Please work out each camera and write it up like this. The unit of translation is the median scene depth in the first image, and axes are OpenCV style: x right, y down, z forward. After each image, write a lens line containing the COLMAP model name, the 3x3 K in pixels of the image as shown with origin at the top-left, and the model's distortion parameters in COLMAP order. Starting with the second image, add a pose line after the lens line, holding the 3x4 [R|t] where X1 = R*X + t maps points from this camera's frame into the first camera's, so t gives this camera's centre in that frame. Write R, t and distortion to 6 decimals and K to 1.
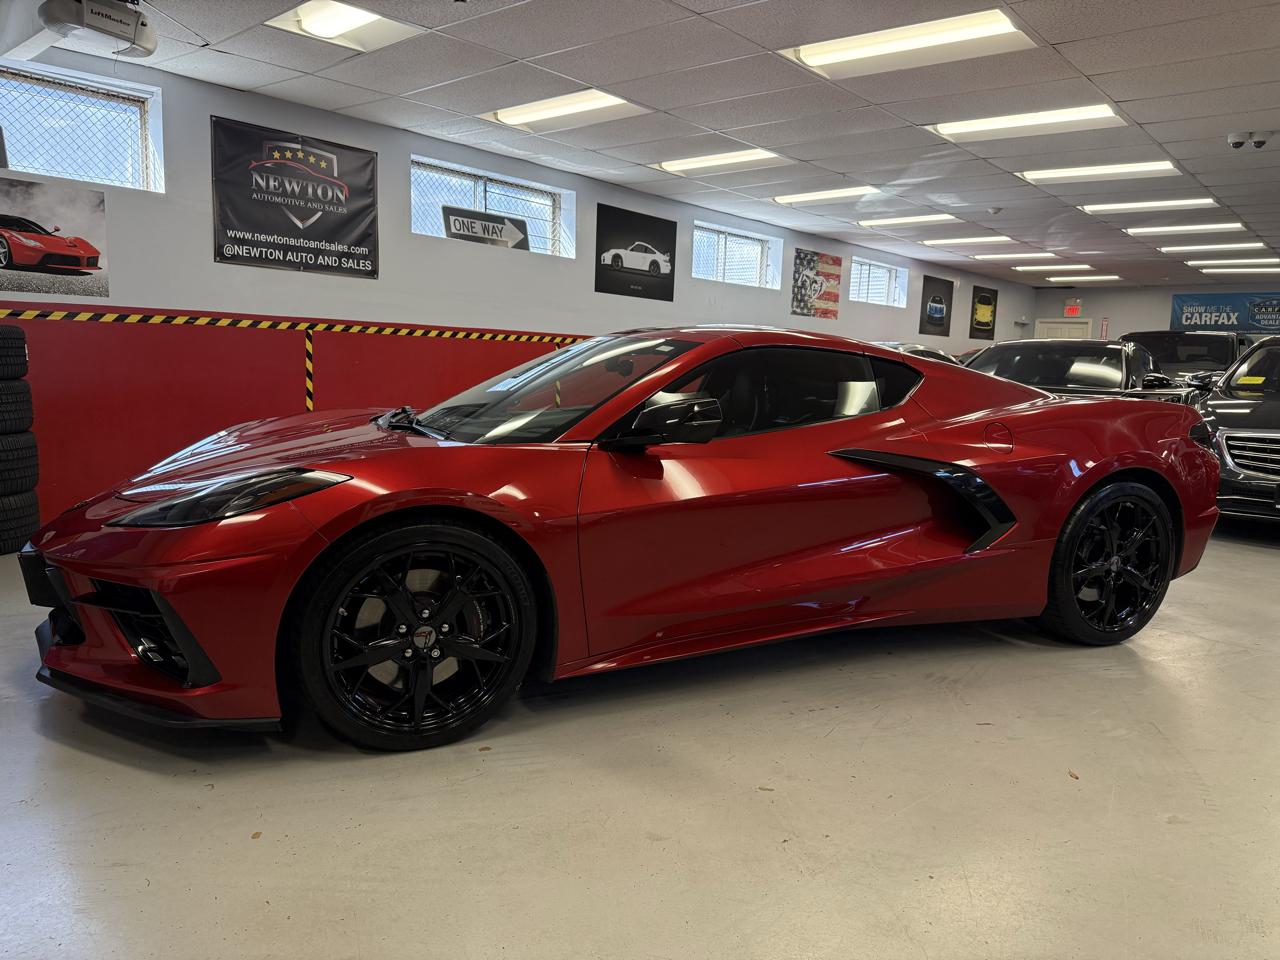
lens RADIAL K [[899.5, 0, 648.1], [0, 899.5, 503.3], [0, 0, 1]] dist [0.005587, -0.024659]
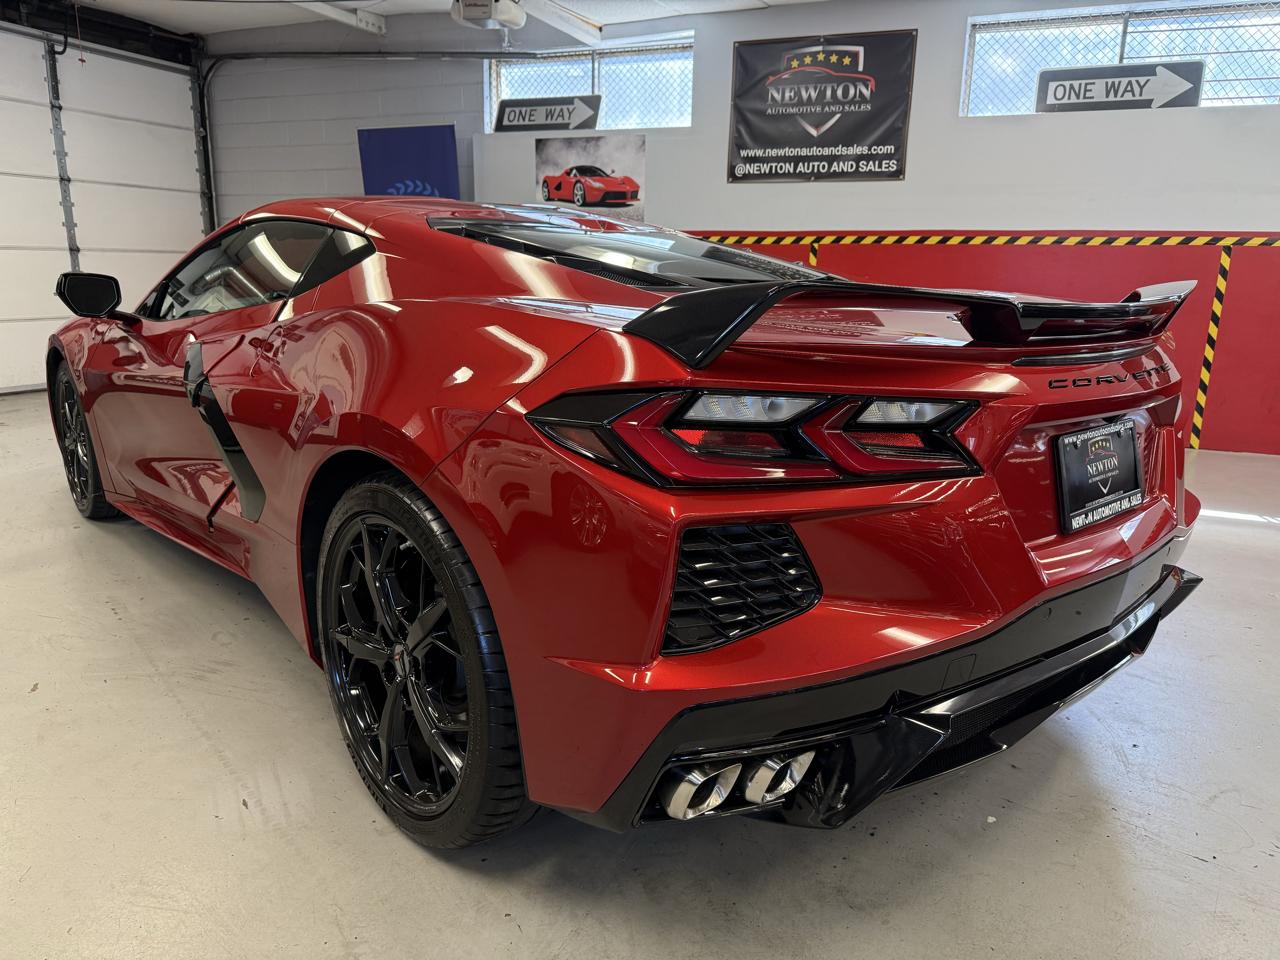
lens RADIAL K [[979.4, 0, 641.4], [0, 979.4, 474.9], [0, 0, 1]] dist [-0.007355, 0.008962]
pose [[0.325818, 0.168835, -0.930235, 0.601607], [-0.148198, 0.980883, 0.126120, -0.059855], [0.933745, 0.096767, 0.344610, 0.527916]]
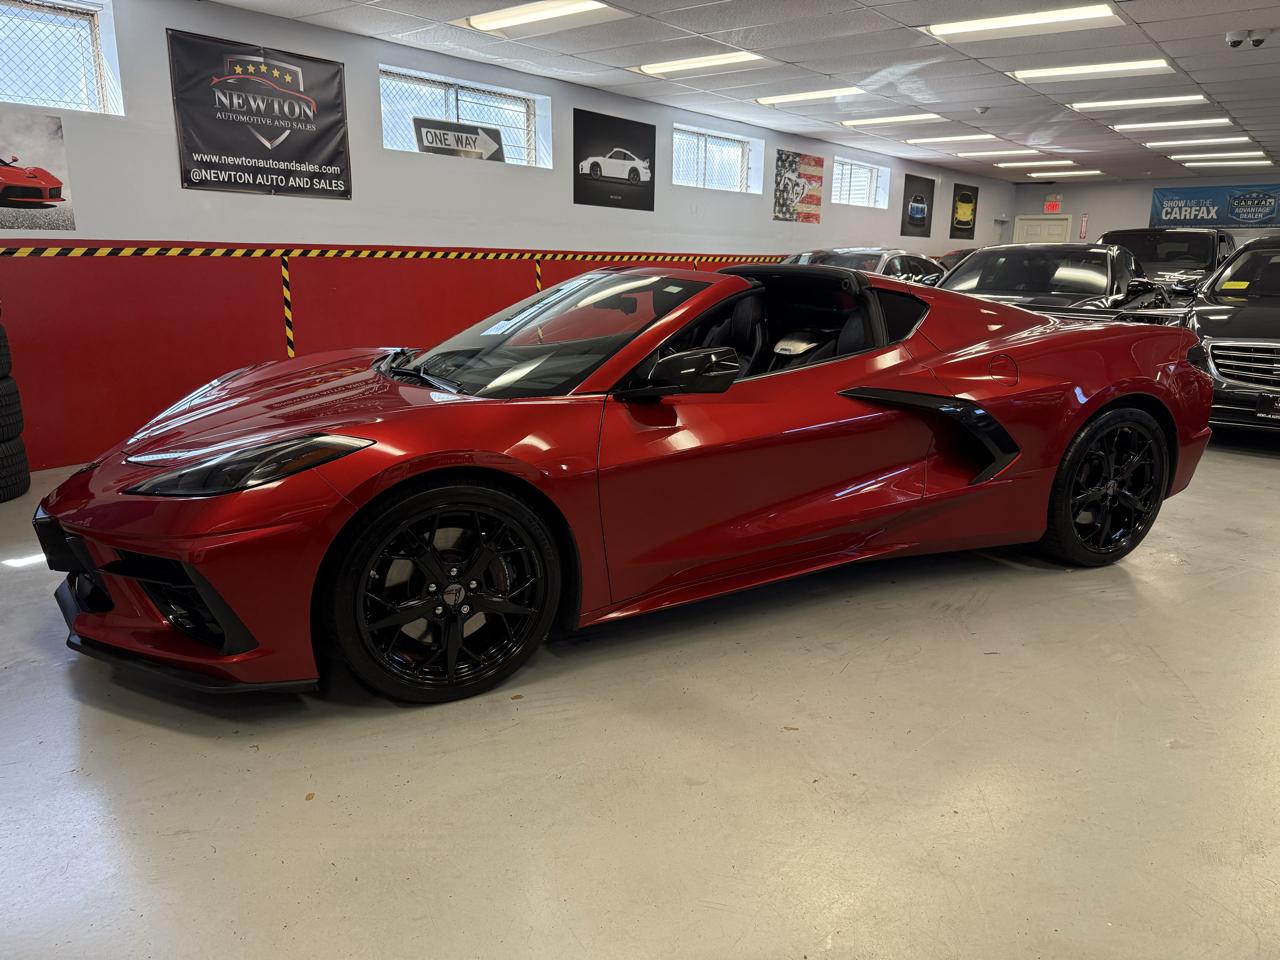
lens RADIAL K [[899.5, 0, 648.1], [0, 899.5, 503.3], [0, 0, 1]] dist [0.005587, -0.024659]
pose [[0.999125, -0.030582, 0.028521, -0.023396], [0.027301, 0.993656, 0.109095, -0.025186], [-0.031676, -0.108221, 0.993622, -0.002768]]
